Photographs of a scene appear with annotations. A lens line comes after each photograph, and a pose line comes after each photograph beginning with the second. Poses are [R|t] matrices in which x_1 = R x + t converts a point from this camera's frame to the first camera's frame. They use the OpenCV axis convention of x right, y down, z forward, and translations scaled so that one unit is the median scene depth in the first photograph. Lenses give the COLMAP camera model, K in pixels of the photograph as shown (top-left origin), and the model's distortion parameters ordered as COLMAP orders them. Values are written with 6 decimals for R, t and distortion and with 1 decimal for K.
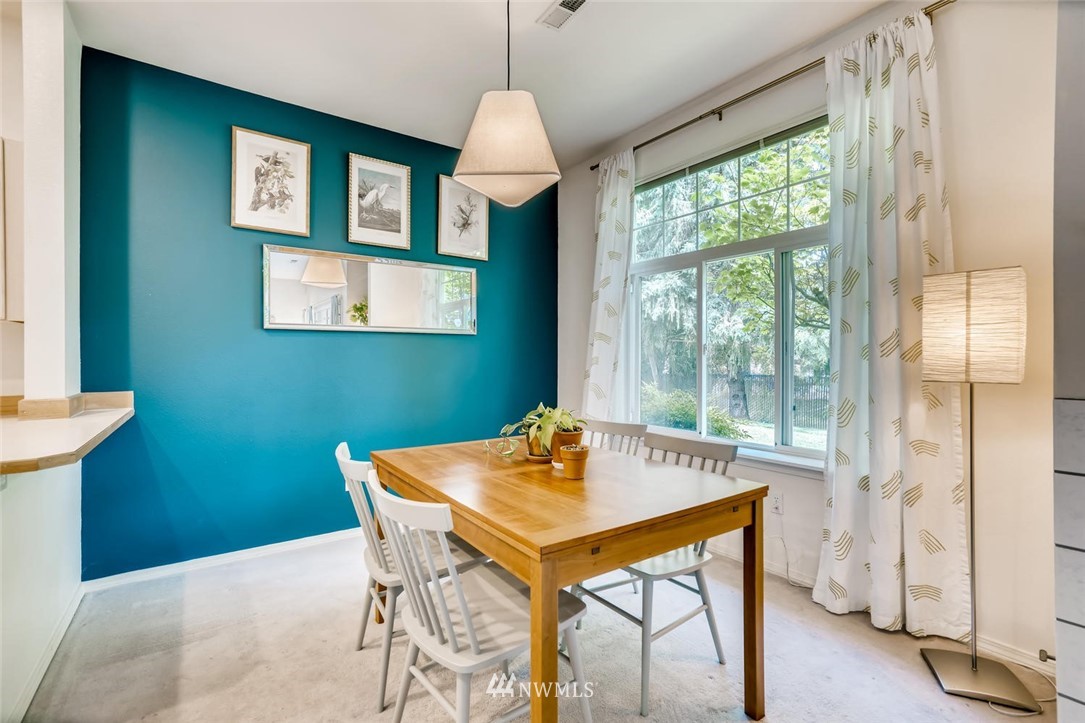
lens RADIAL K [[492.7, 0, 537.7], [0, 492.7, 359.8], [0, 0, 1]] dist [-0.015096, 0.011220]
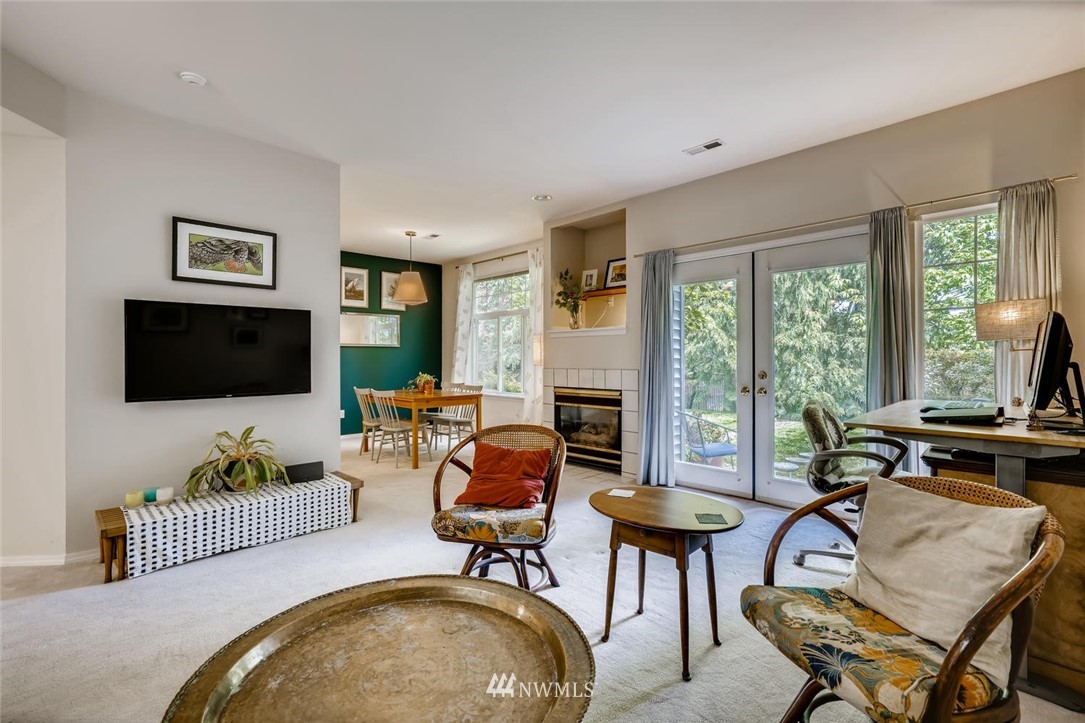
lens RADIAL K [[492.7, 0, 535.2], [0, 492.7, 359.7], [0, 0, 1]] dist [-0.015096, 0.011220]
pose [[0.989494, 0.001239, 0.144572, 0.164238], [-0.000600, 0.999990, -0.004467, 0.012673], [-0.144576, 0.004334, 0.989484, -1.316542]]
